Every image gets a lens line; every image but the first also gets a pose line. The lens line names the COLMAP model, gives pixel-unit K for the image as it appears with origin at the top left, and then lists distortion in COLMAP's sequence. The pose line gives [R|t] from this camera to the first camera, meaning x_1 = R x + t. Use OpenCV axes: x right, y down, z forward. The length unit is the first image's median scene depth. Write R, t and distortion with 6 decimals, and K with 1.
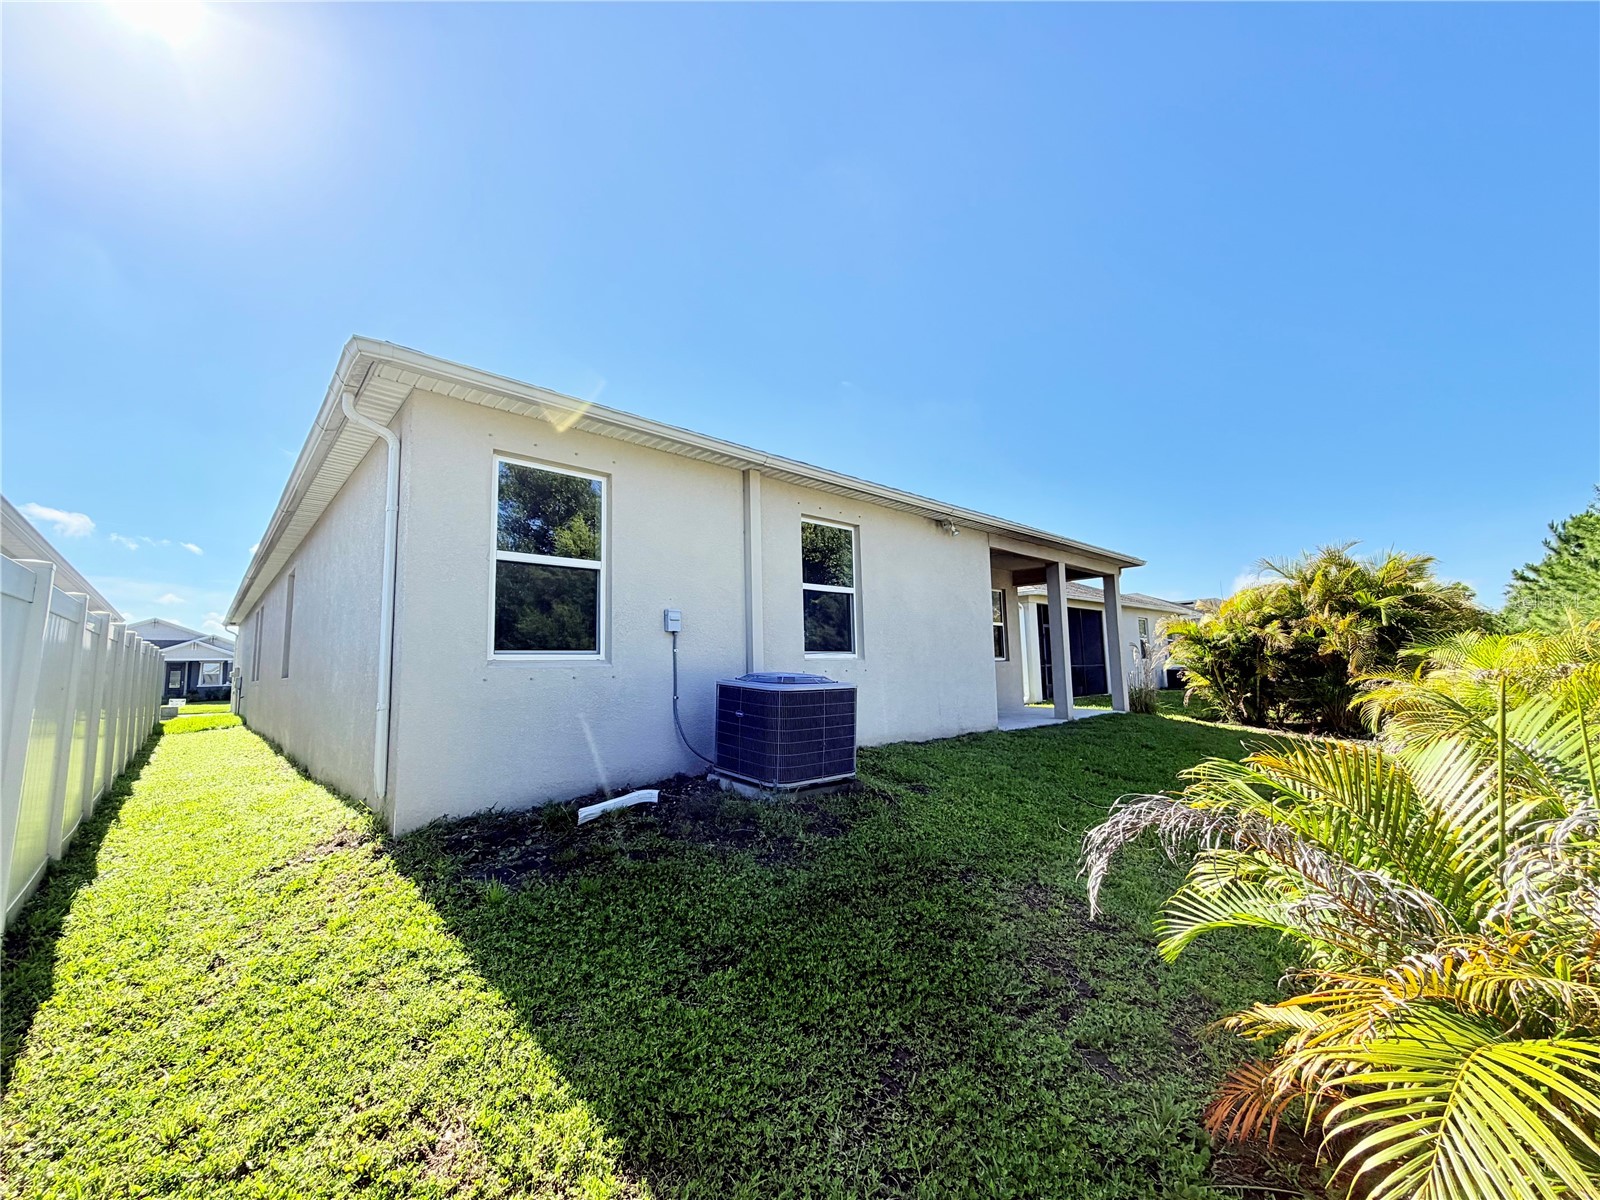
lens RADIAL K [[637.6, 0, 795.4], [0, 637.6, 601.6], [0, 0, 1]] dist [0.001196, 0.000139]
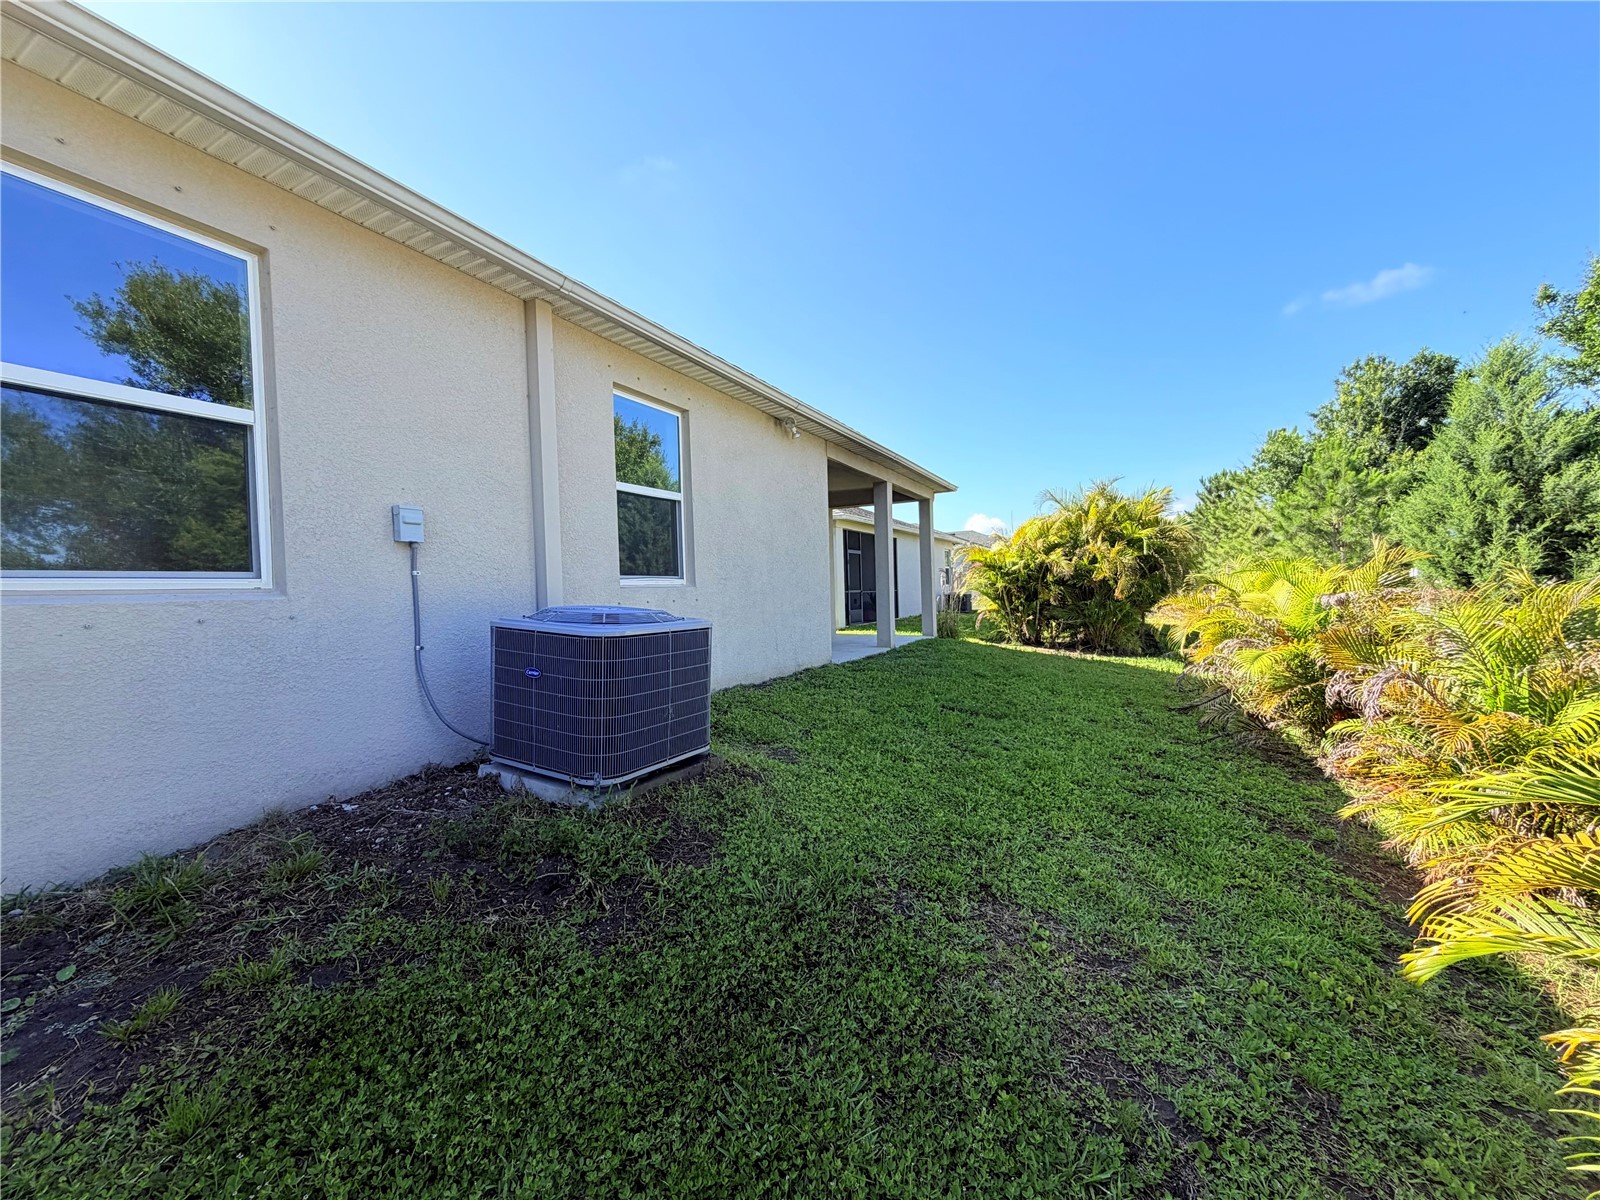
lens RADIAL K [[637.6, 0, 795.4], [0, 637.6, 601.6], [0, 0, 1]] dist [0.001196, 0.000139]
pose [[0.944487, -0.011720, 0.328339, -0.035317], [-0.025946, 0.993582, 0.110102, 0.021536], [-0.327523, -0.112509, 0.938121, 0.240684]]
